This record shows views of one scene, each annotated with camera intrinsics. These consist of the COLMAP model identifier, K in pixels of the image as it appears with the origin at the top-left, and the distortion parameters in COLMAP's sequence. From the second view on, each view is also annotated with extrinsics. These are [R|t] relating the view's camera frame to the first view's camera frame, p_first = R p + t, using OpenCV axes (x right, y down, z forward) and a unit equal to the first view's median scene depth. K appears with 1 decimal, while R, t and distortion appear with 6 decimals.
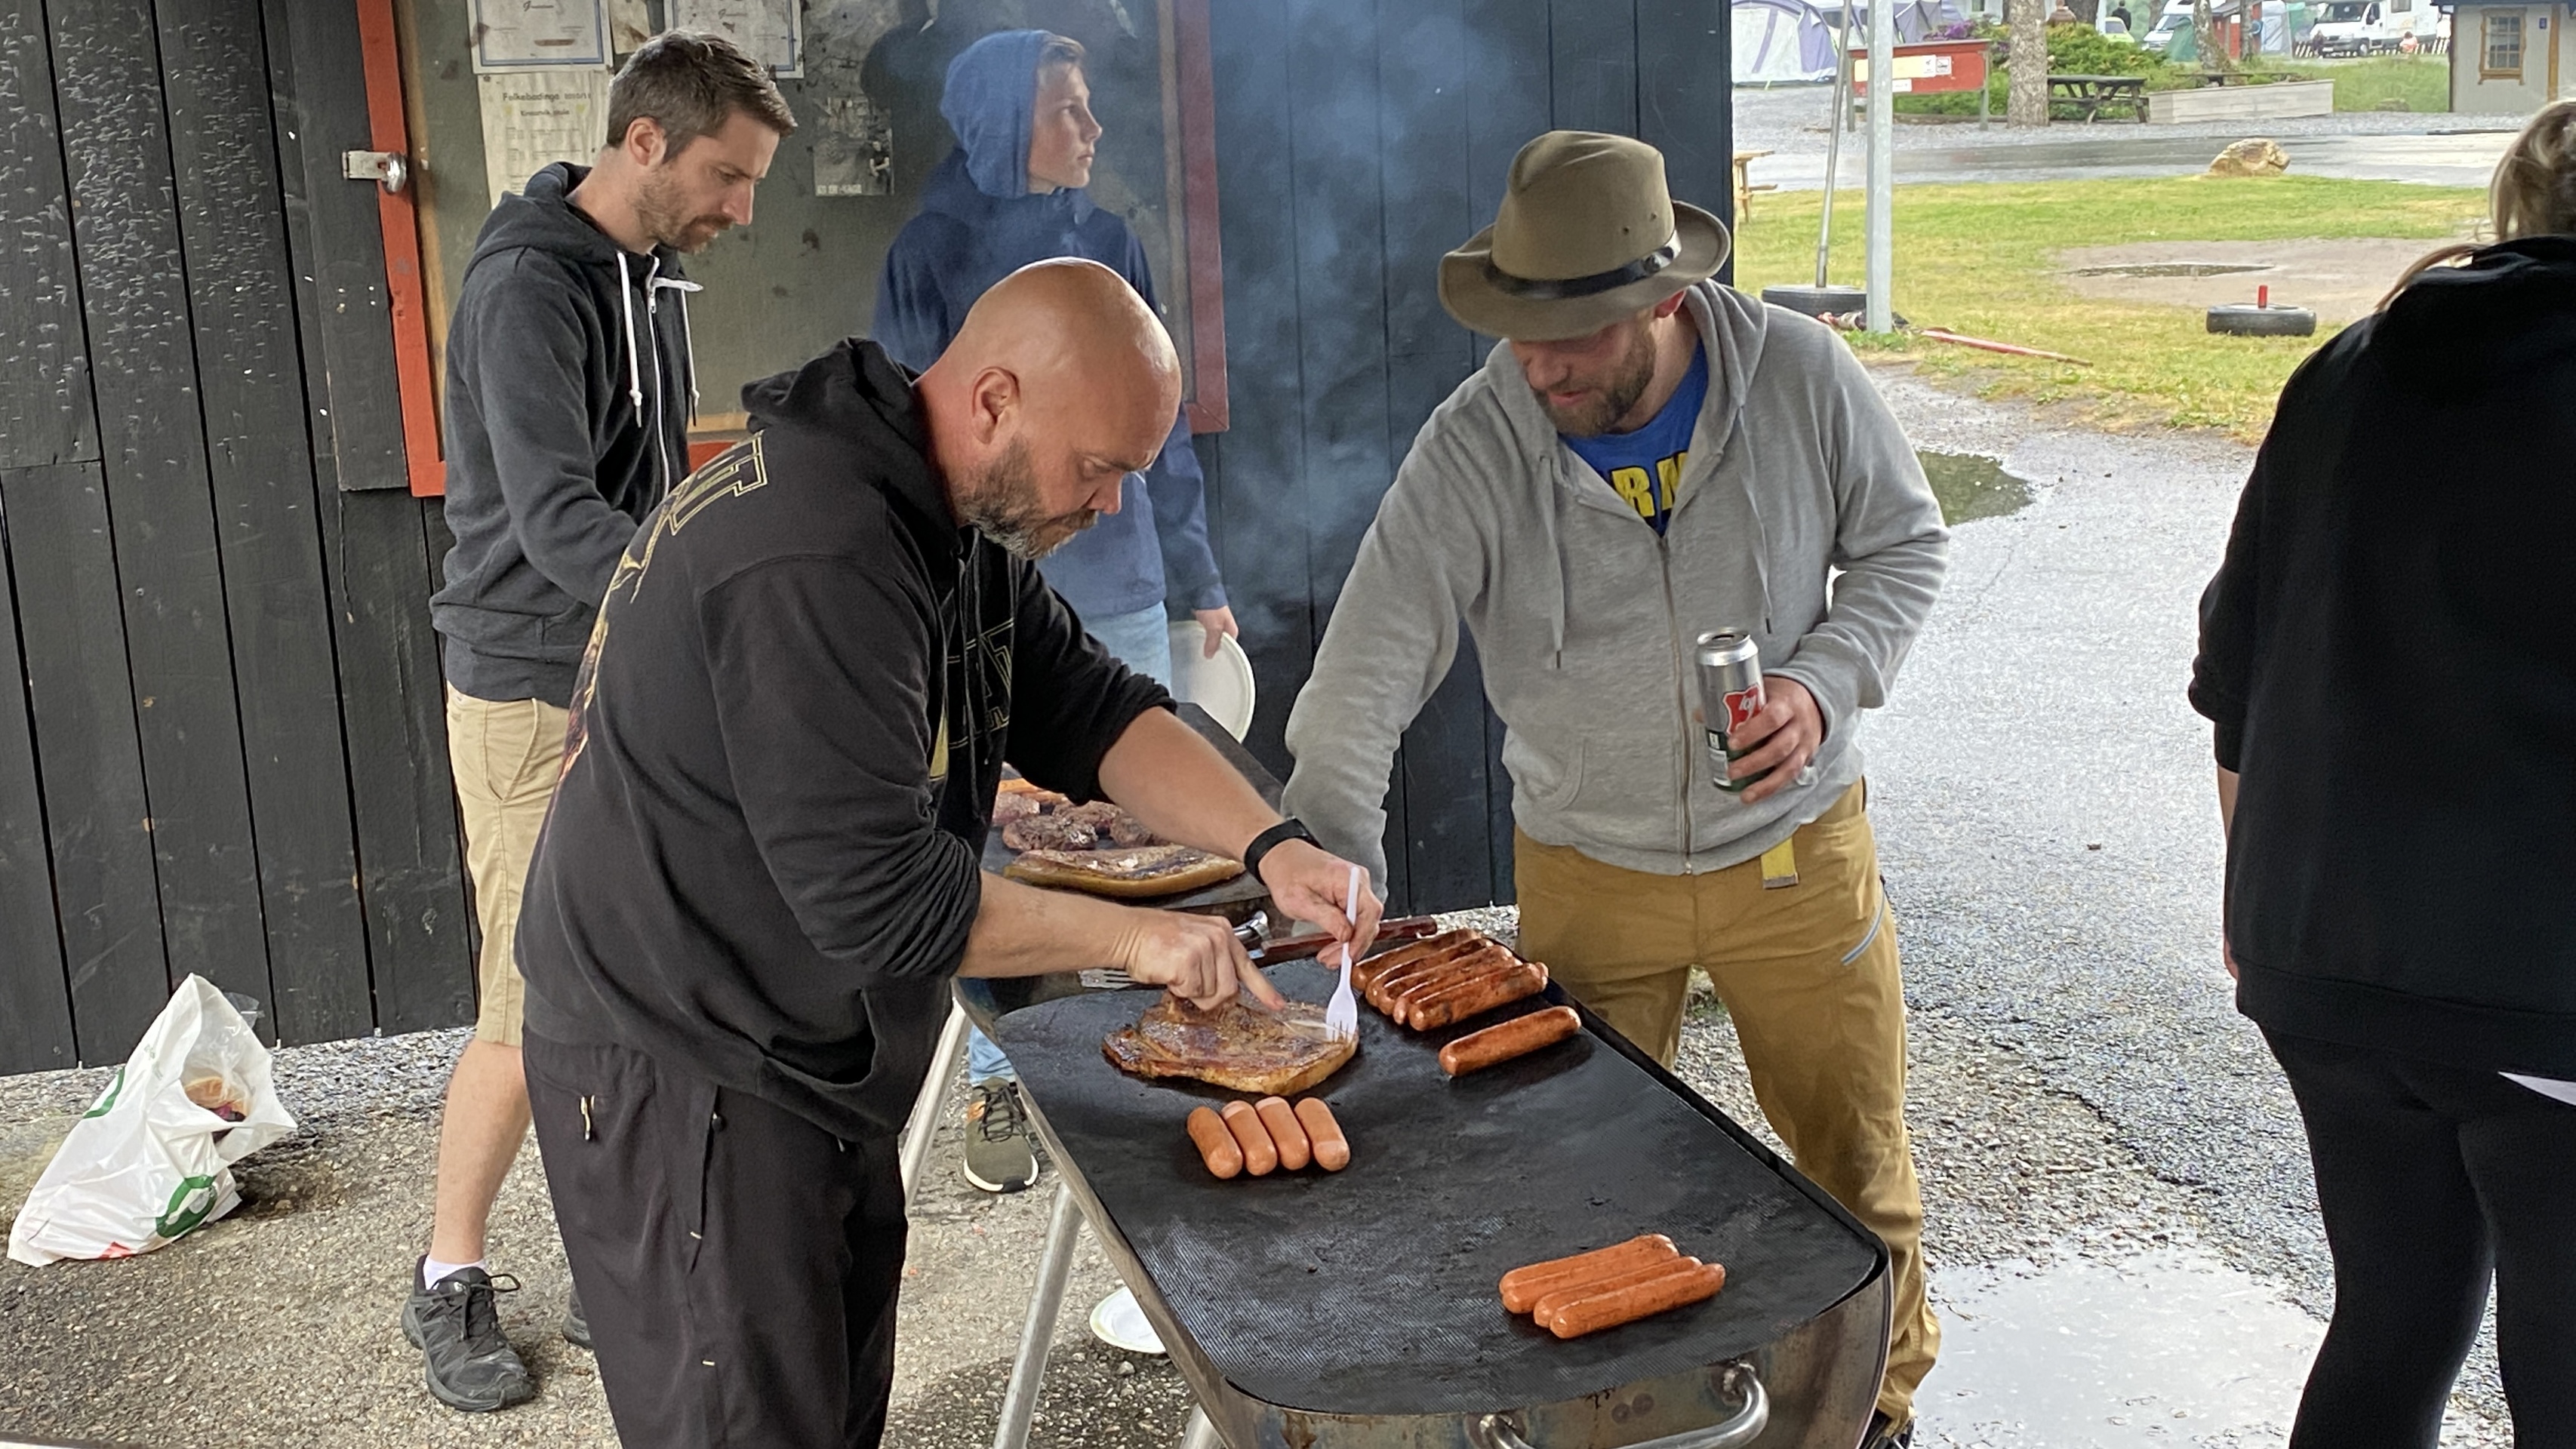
lens RADIAL K [[3227.0, 0, 1281.4], [0, 3227.0, 732.0], [0, 0, 1]] dist [0.014566, 0.000000]
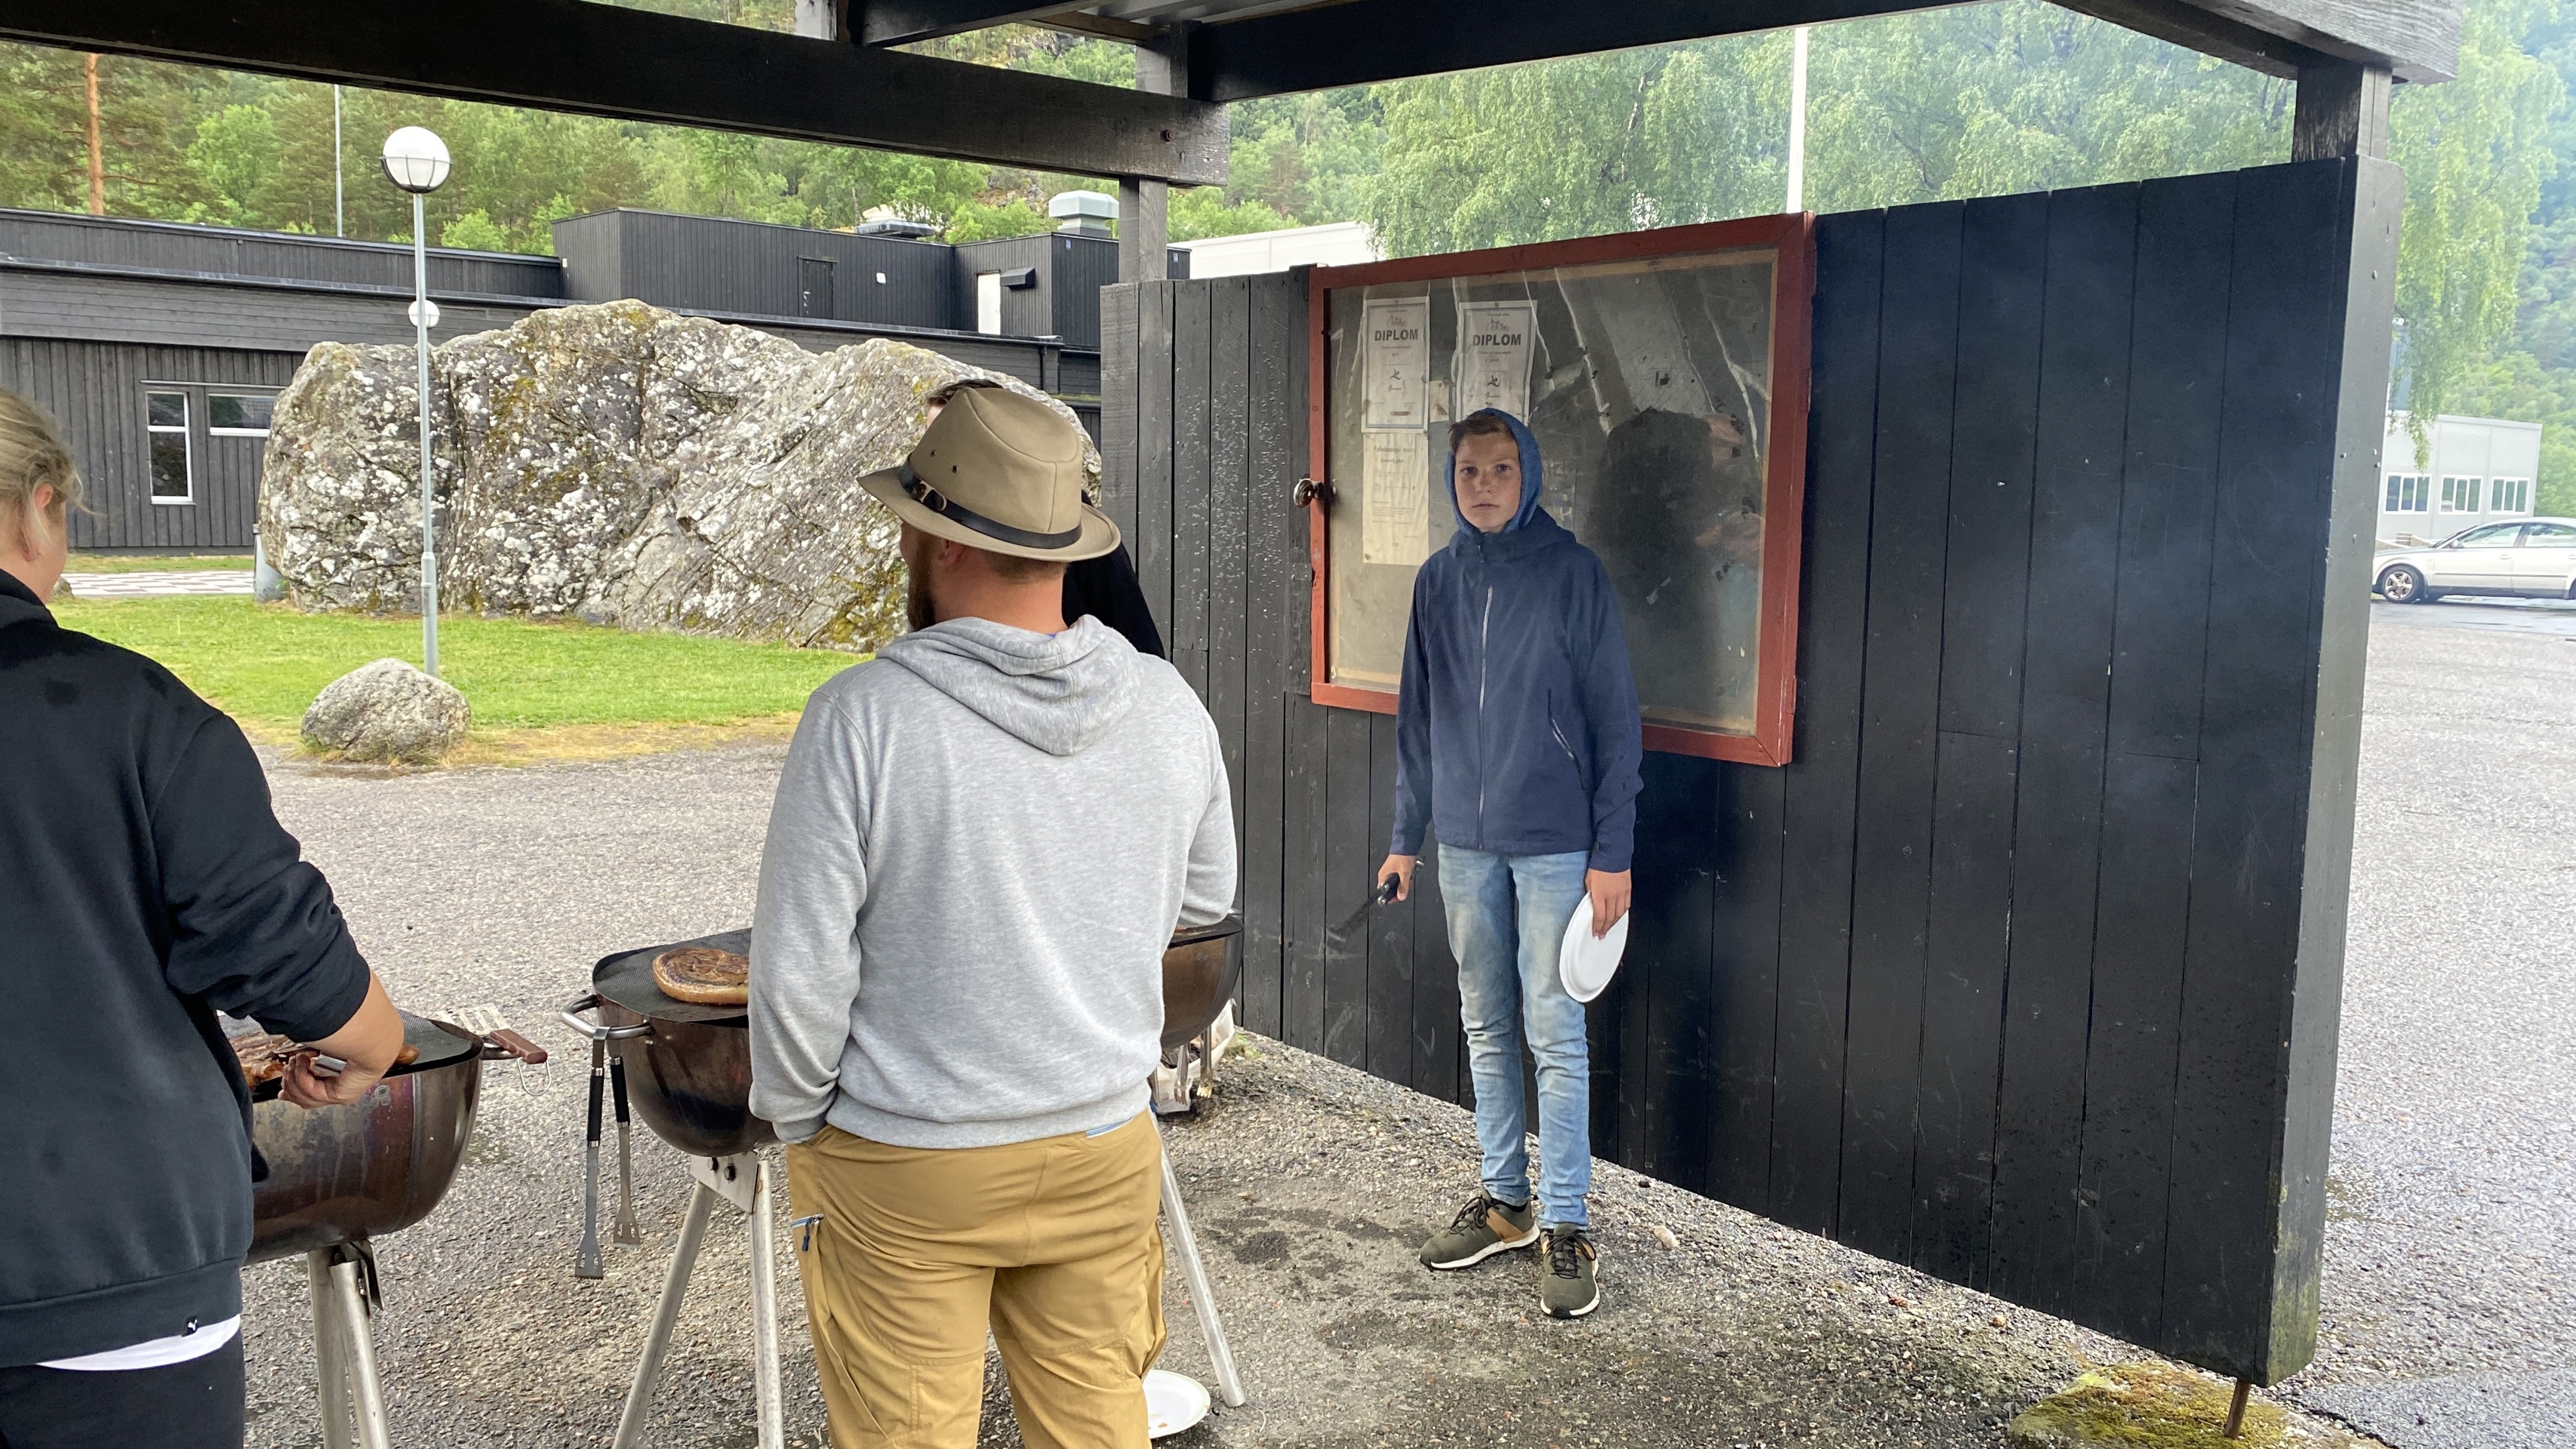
lens RADIAL K [[1957.4, 0, 1290.2], [0, 1957.4, 725.9], [0, 0, 1]] dist [0.025383, -0.010858]
pose [[0.425239, 0.159901, -0.890844, 0.559570], [-0.228299, 0.971393, 0.065382, -0.122578], [0.875815, 0.175576, 0.449579, 0.583301]]
